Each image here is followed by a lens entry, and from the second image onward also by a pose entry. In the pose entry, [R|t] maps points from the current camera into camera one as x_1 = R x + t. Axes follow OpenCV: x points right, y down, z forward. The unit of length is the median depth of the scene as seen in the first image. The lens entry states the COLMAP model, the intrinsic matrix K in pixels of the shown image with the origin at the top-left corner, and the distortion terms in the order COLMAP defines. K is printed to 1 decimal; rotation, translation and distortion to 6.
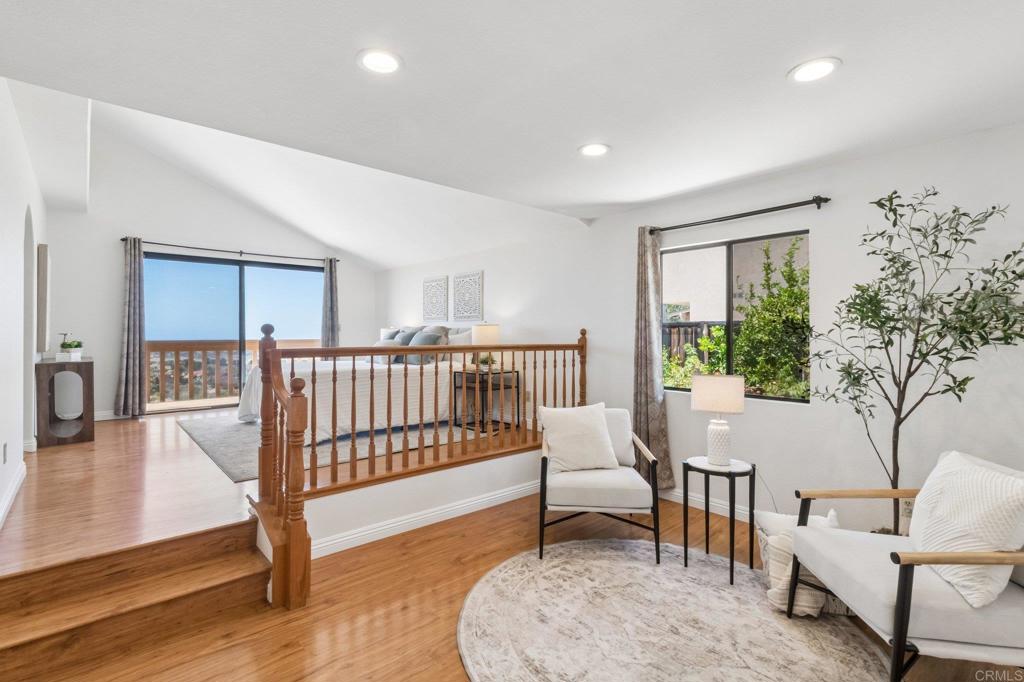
lens RADIAL K [[488.5, 0, 508.3], [0, 488.5, 329.3], [0, 0, 1]] dist [0.003479, -0.000418]
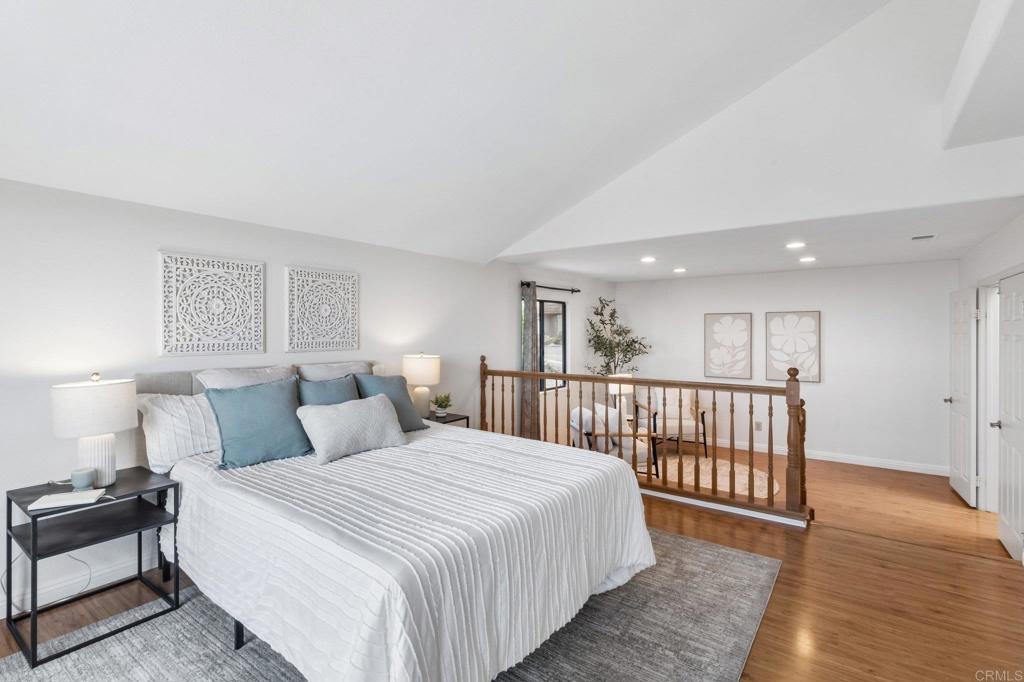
lens RADIAL K [[482.6, 0, 504.1], [0, 482.6, 325.4], [0, 0, 1]] dist [-0.000352, 0.000420]
pose [[-0.204127, 0.036841, 0.978251, -0.766464], [0.019602, 0.999245, -0.033541, -0.026668], [-0.978748, 0.012329, -0.204695, 0.992748]]
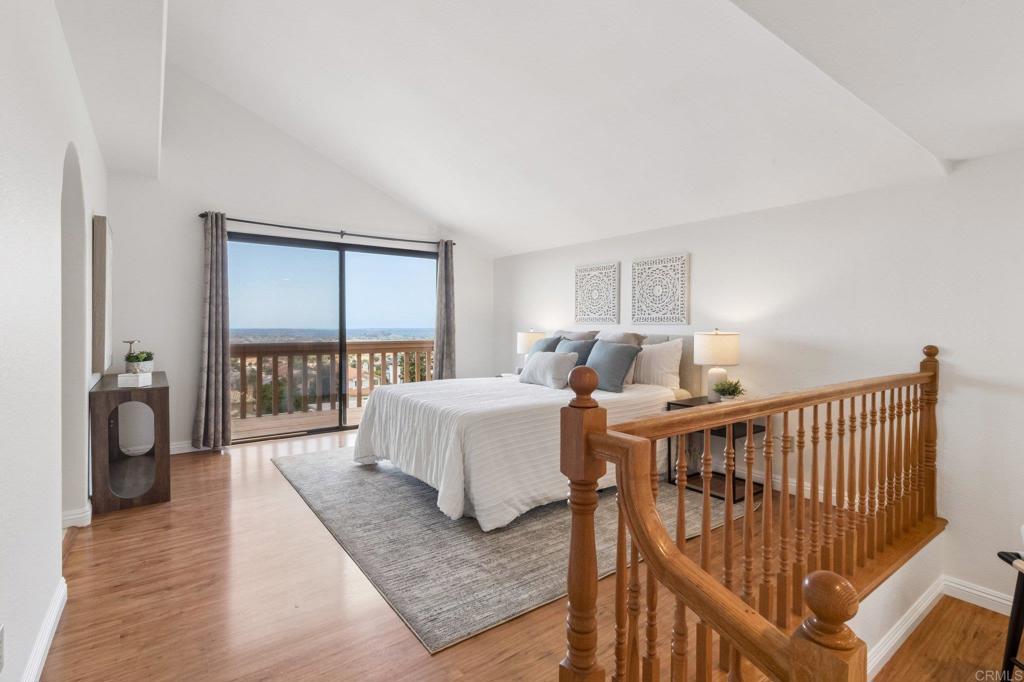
lens RADIAL K [[482.6, 0, 504.1], [0, 482.6, 325.4], [0, 0, 1]] dist [-0.000352, 0.000420]
pose [[0.996578, 0.005970, -0.082447, -0.272910], [-0.004938, 0.999907, 0.012711, -0.026297], [0.082515, -0.012260, 0.996514, 0.308179]]
